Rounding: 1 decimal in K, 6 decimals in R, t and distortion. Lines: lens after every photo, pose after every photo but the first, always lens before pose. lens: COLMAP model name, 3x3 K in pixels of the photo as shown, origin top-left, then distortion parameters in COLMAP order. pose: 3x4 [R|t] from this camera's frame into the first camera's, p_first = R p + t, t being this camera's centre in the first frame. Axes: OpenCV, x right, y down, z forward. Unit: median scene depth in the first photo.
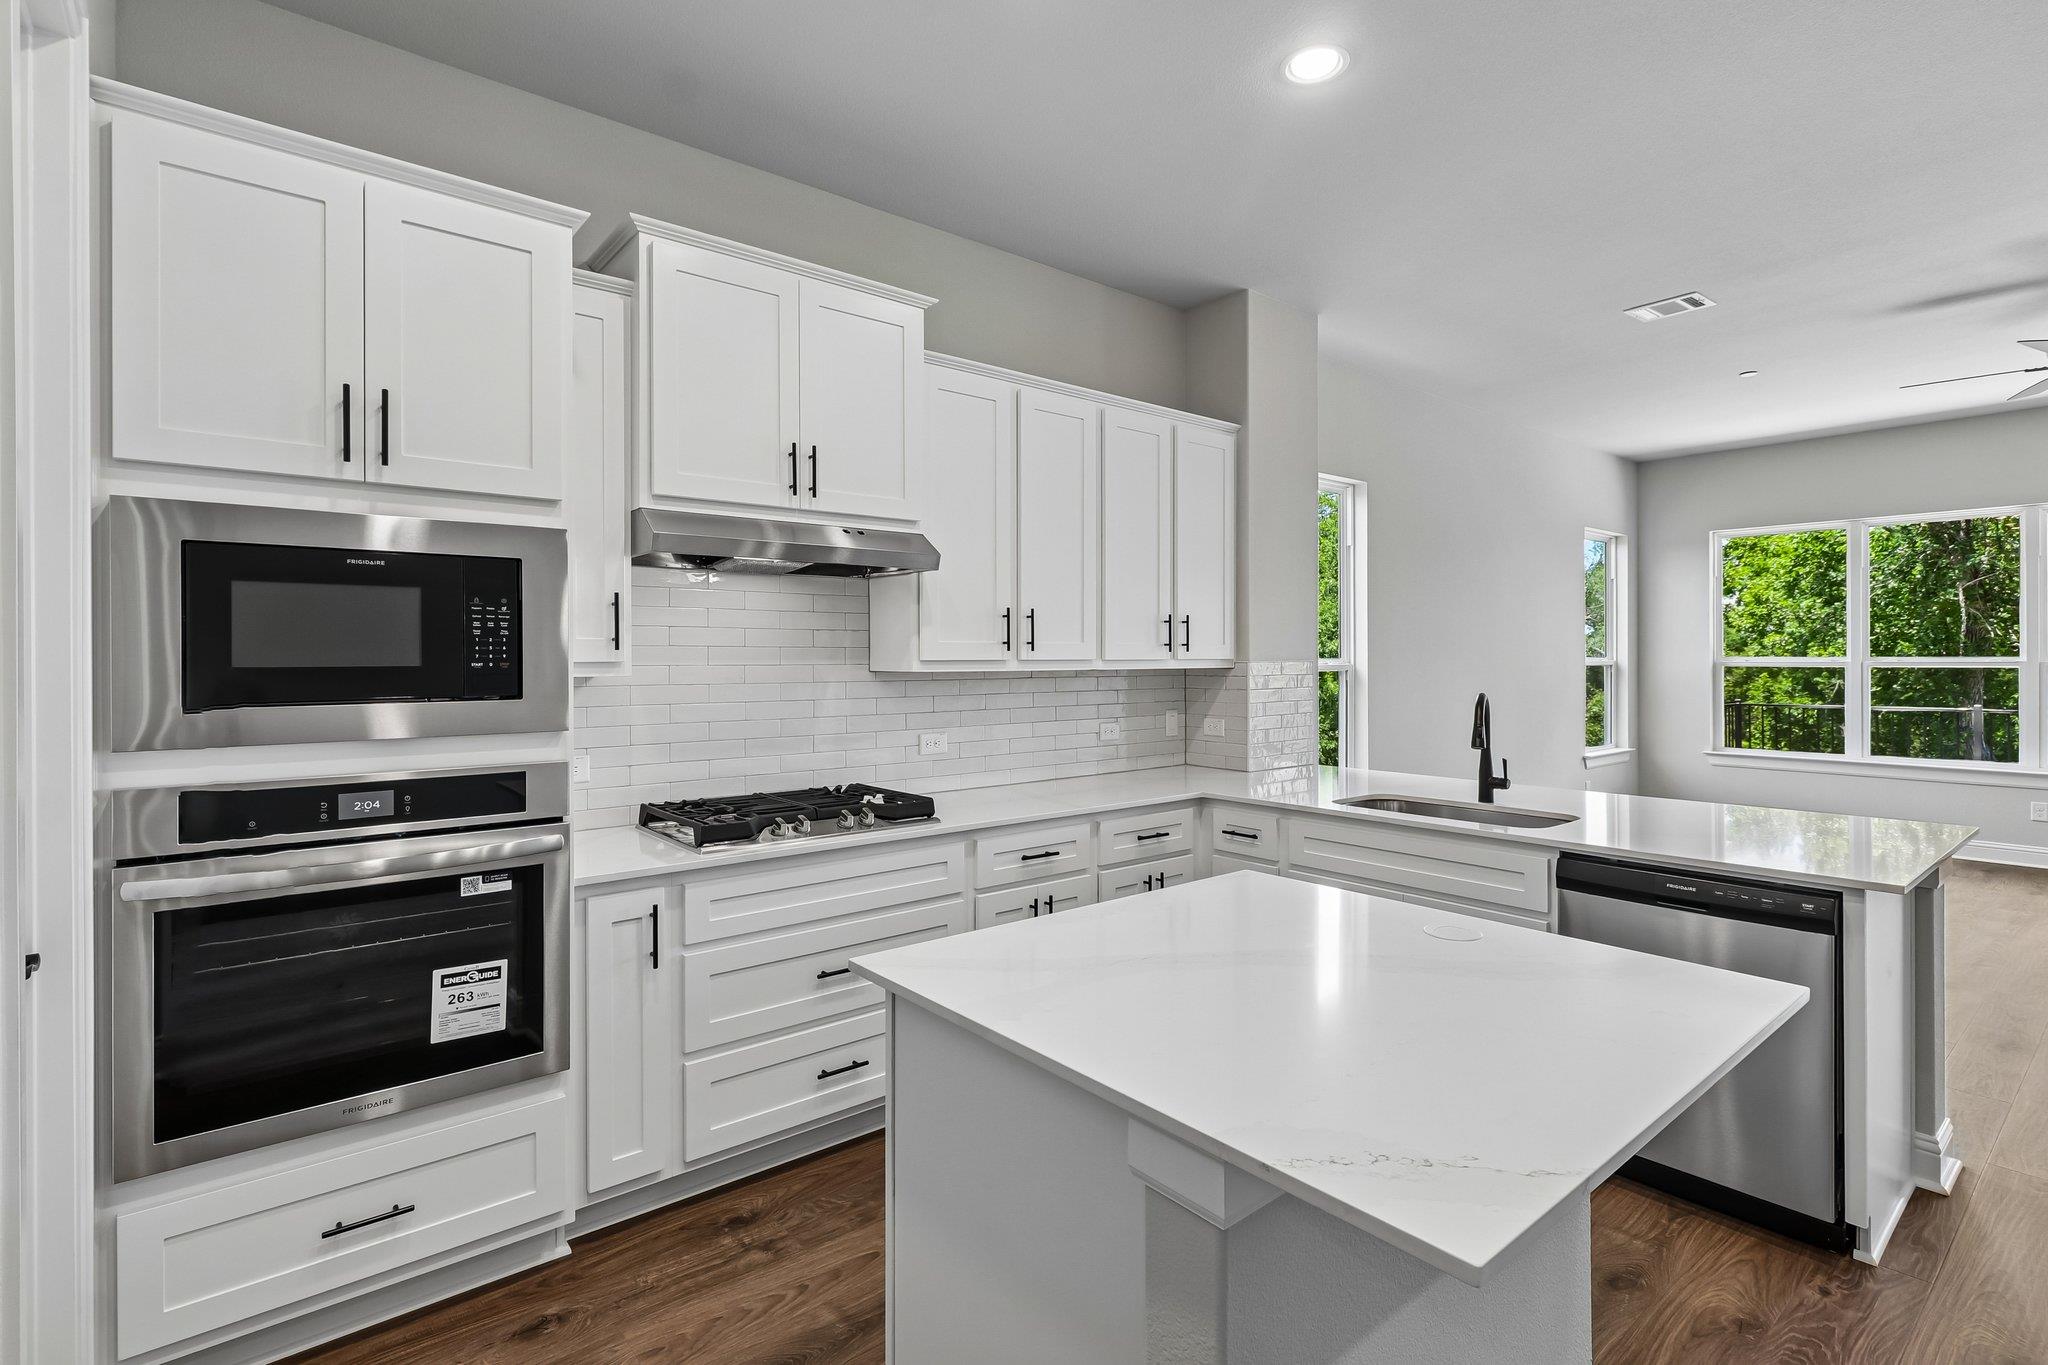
lens RADIAL K [[957.7, 0, 1023.4], [0, 957.7, 662.5], [0, 0, 1]] dist [0.003887, 0.000242]
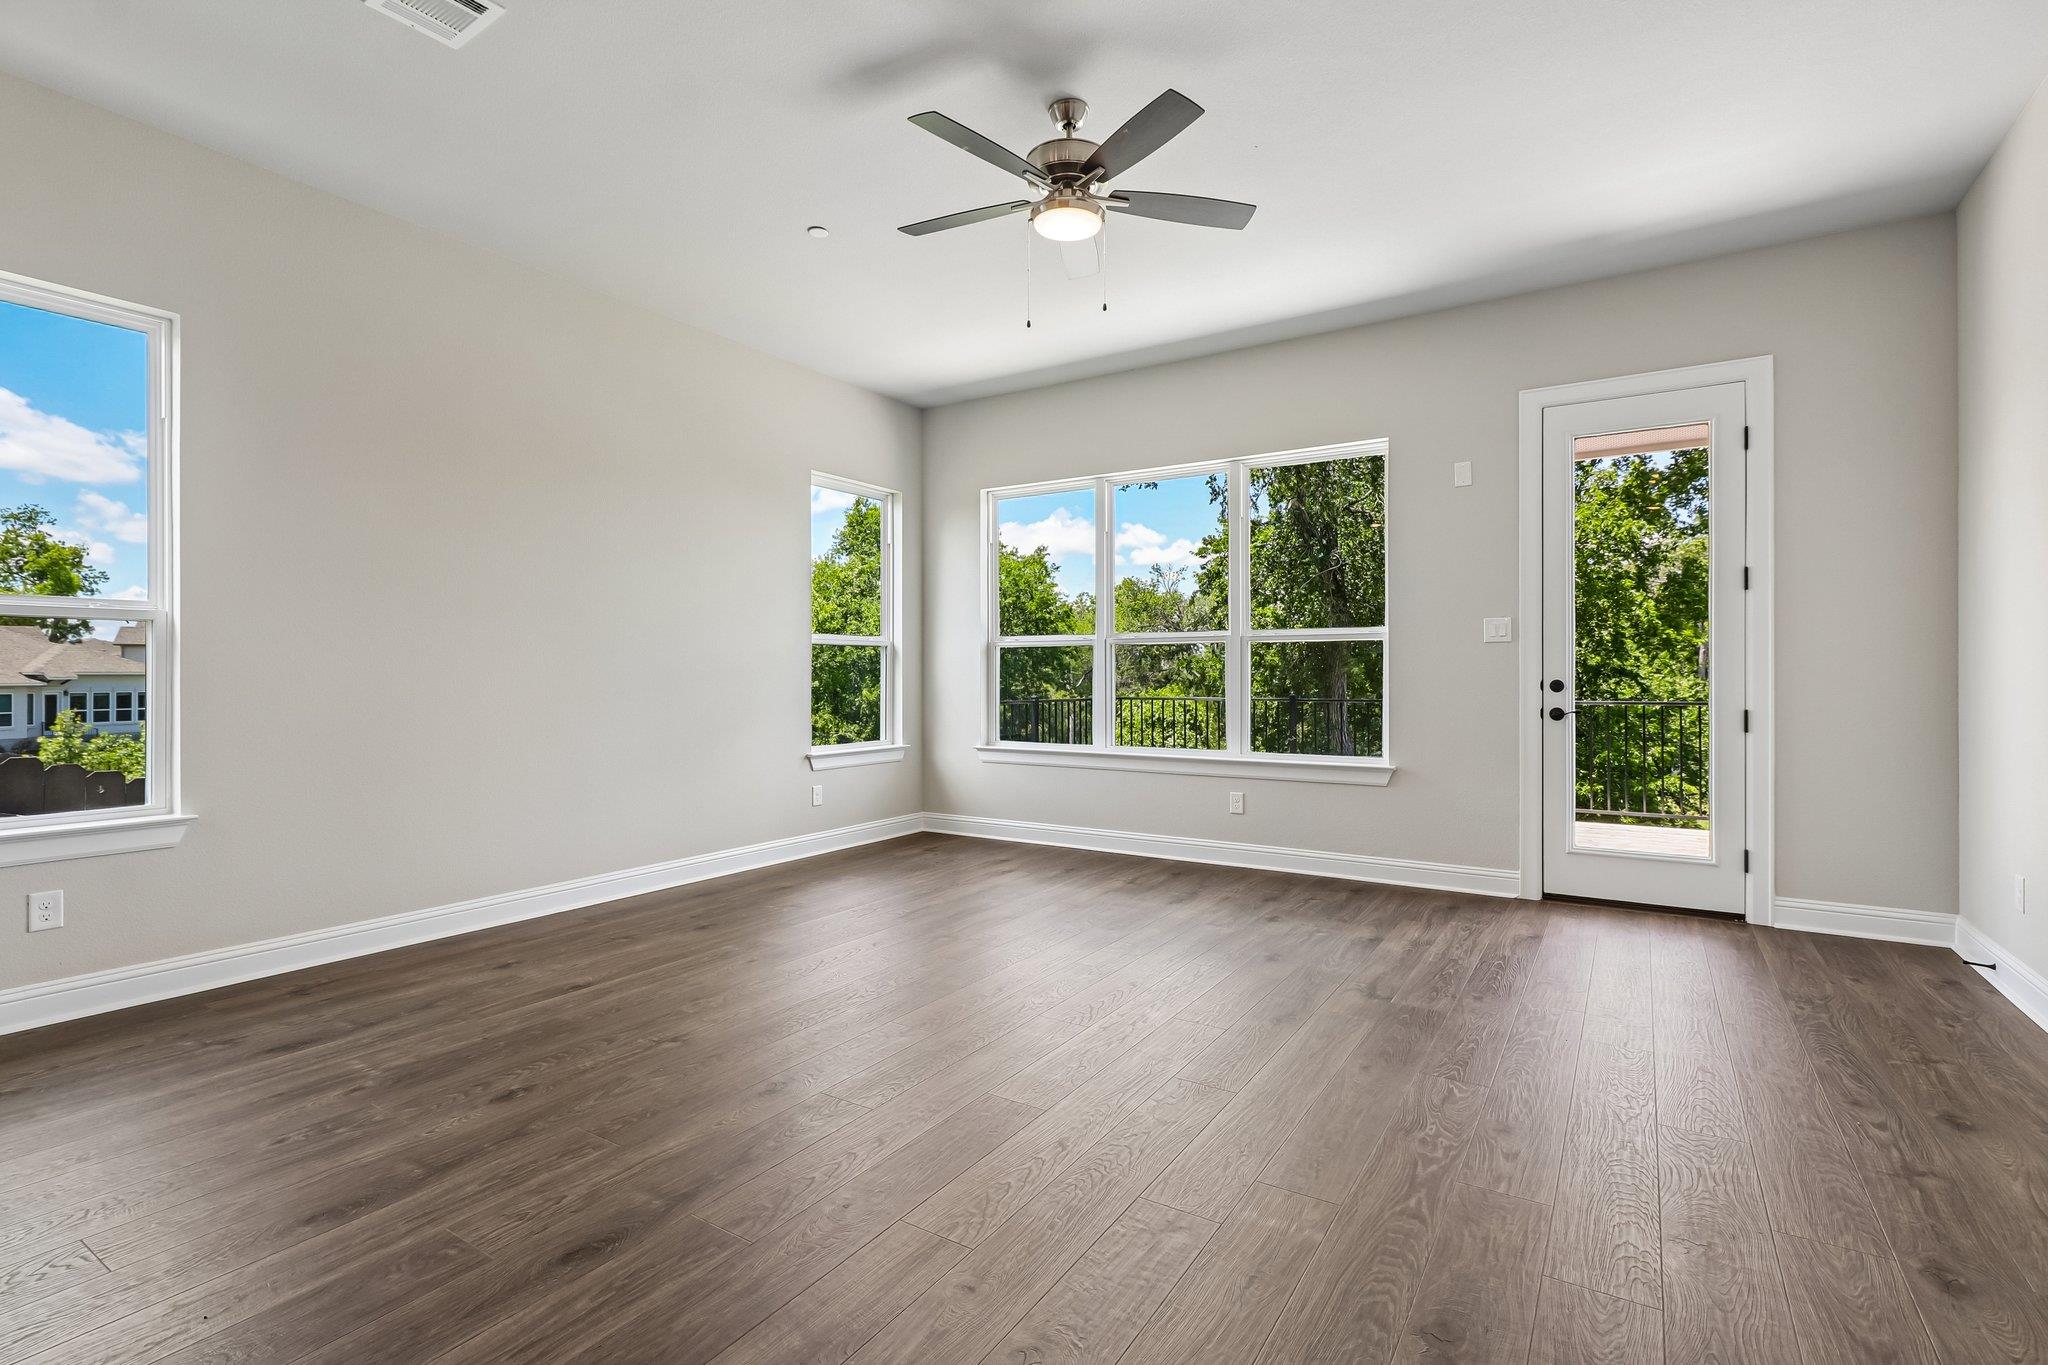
lens RADIAL K [[957.7, 0, 1027.6], [0, 957.7, 686.6], [0, 0, 1]] dist [0.003887, 0.000242]
pose [[0.949363, -0.002227, 0.314173, 1.193070], [-0.000113, 0.999972, 0.007431, 0.080813], [-0.314181, -0.007090, 0.949337, 0.432305]]
